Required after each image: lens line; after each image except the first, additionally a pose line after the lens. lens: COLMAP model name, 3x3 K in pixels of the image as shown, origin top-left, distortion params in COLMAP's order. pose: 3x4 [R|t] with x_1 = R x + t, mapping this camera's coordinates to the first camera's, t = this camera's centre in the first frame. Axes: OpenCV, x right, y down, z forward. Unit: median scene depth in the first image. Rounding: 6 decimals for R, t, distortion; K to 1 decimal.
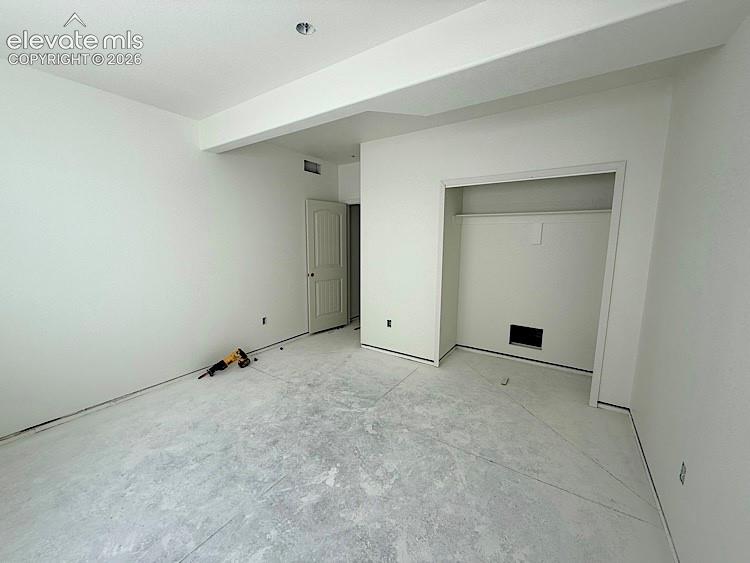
lens RADIAL K [[299.4, 0, 375.0], [0, 299.4, 281.5], [0, 0, 1]] dist [0.000599, -0.000233]
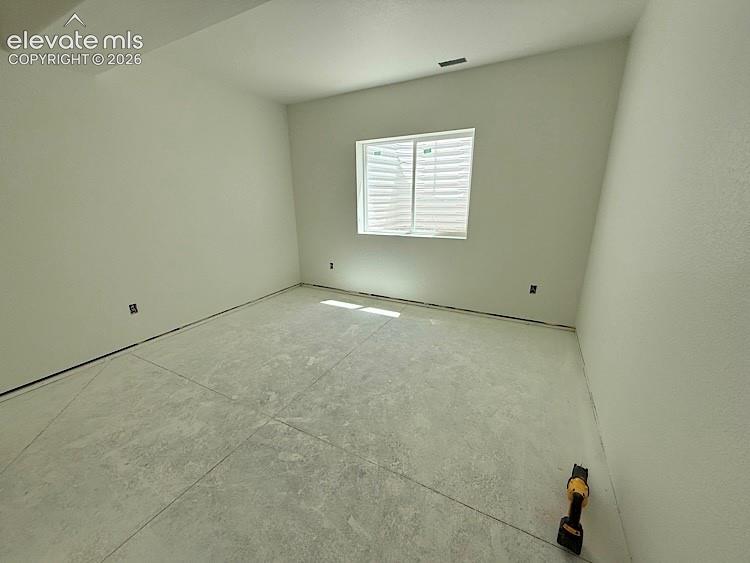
lens RADIAL K [[299.4, 0, 374.8], [0, 299.4, 281.7], [0, 0, 1]] dist [0.000599, -0.000233]
pose [[-0.995831, 0.031716, -0.085530, -0.270831], [-0.005767, 0.913846, 0.406020, -0.224975], [0.091039, 0.404821, -0.909853, 1.755457]]
